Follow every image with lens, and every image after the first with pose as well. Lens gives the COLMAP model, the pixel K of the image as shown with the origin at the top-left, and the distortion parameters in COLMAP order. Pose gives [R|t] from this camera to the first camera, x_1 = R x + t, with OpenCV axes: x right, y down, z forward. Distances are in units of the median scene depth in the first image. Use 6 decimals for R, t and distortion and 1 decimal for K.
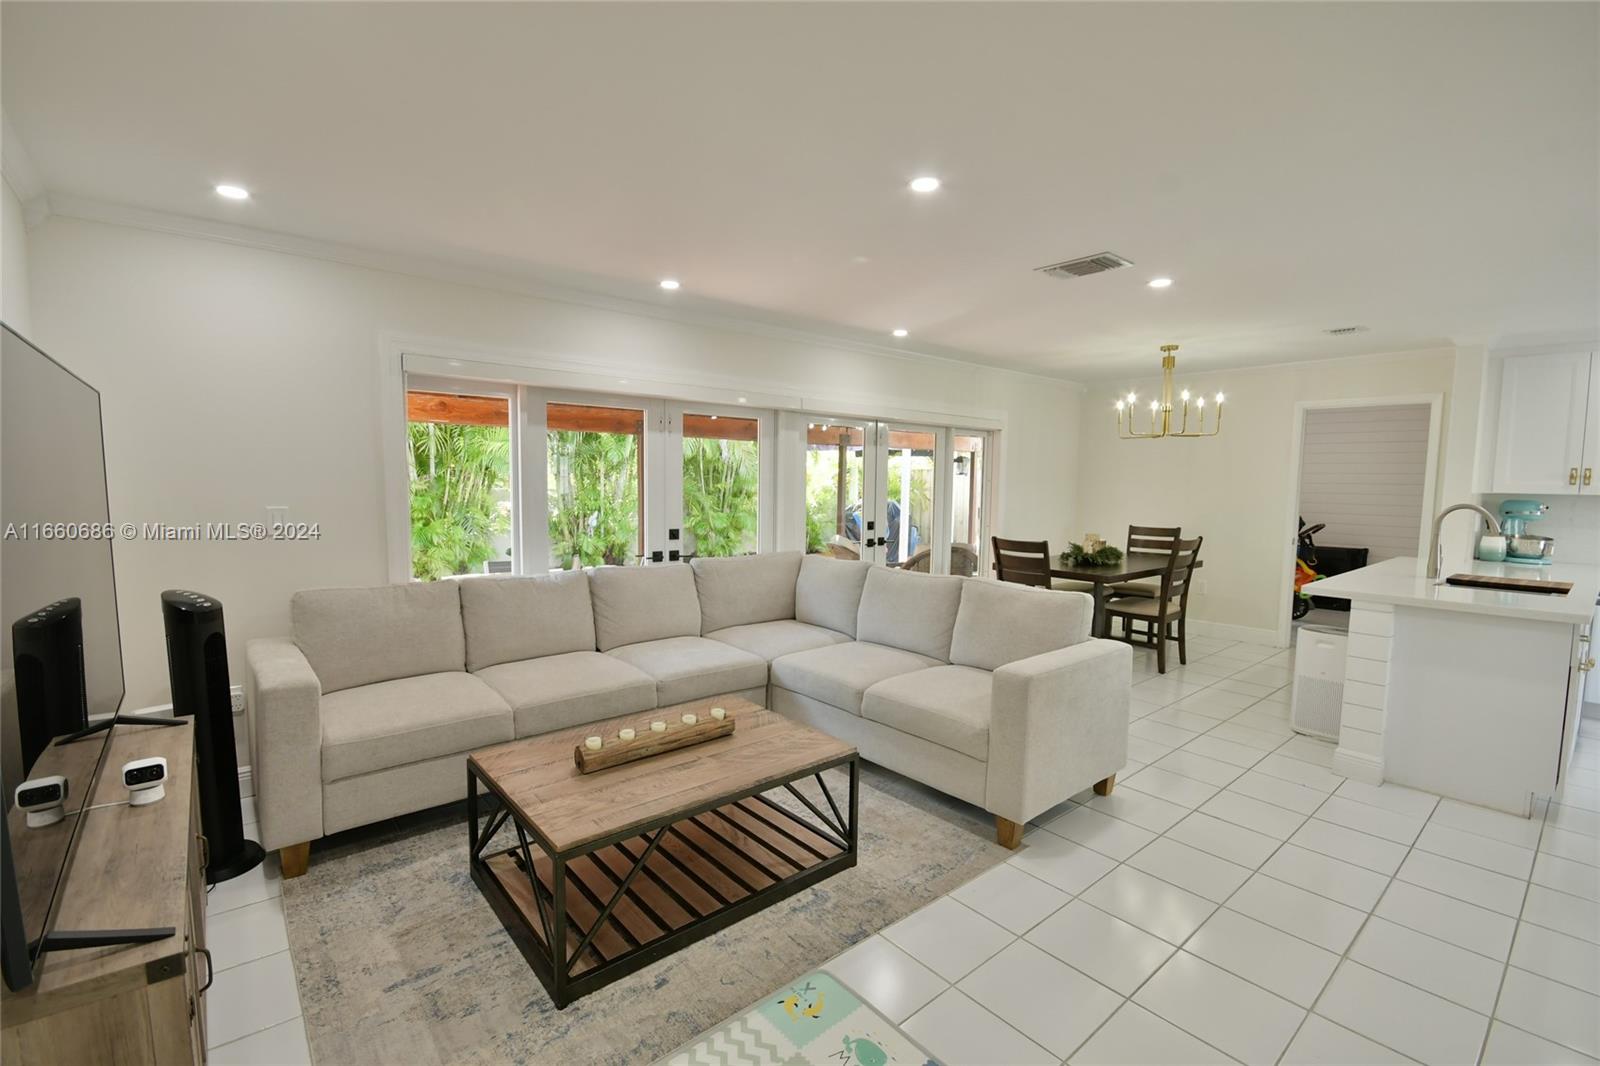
lens RADIAL K [[704.9, 0, 802.2], [0, 704.9, 537.1], [0, 0, 1]] dist [0.002291, -0.000708]
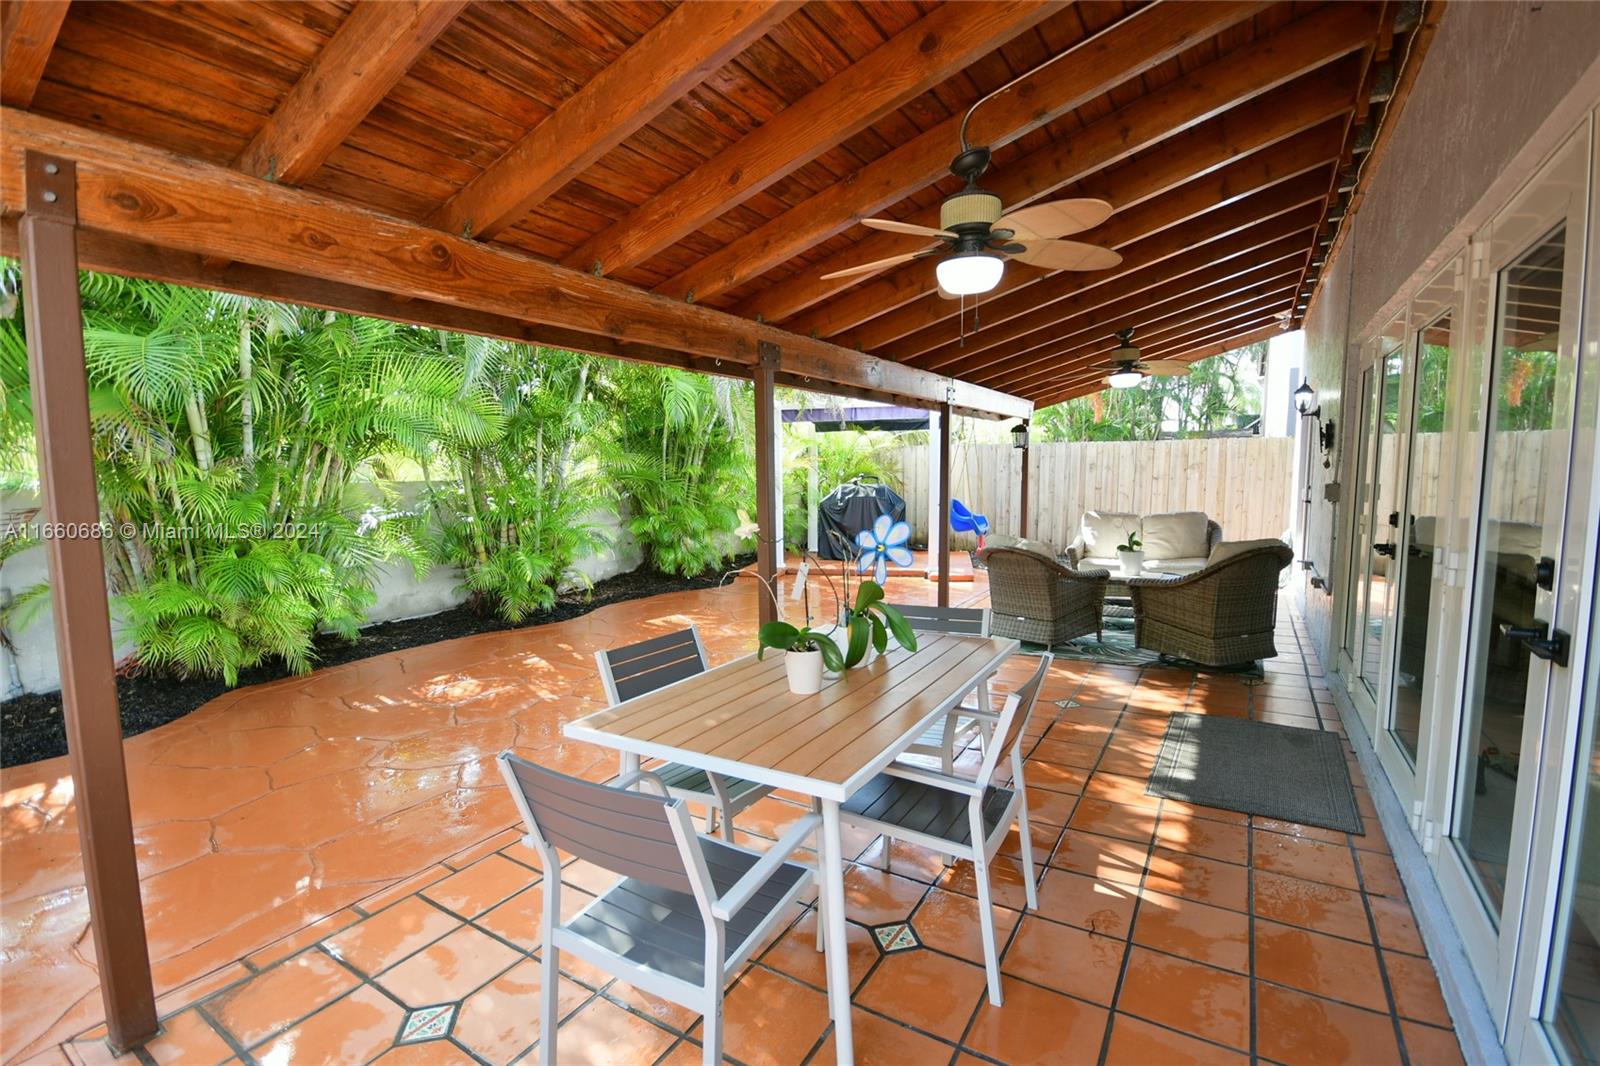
lens RADIAL K [[704.9, 0, 801.9], [0, 704.9, 536.8], [0, 0, 1]] dist [0.002291, -0.000708]
pose [[0.947944, -0.054504, 0.313739, -0.304555], [0.050939, 0.998510, 0.019554, -0.018664], [-0.314338, -0.002554, 0.949308, 0.382688]]
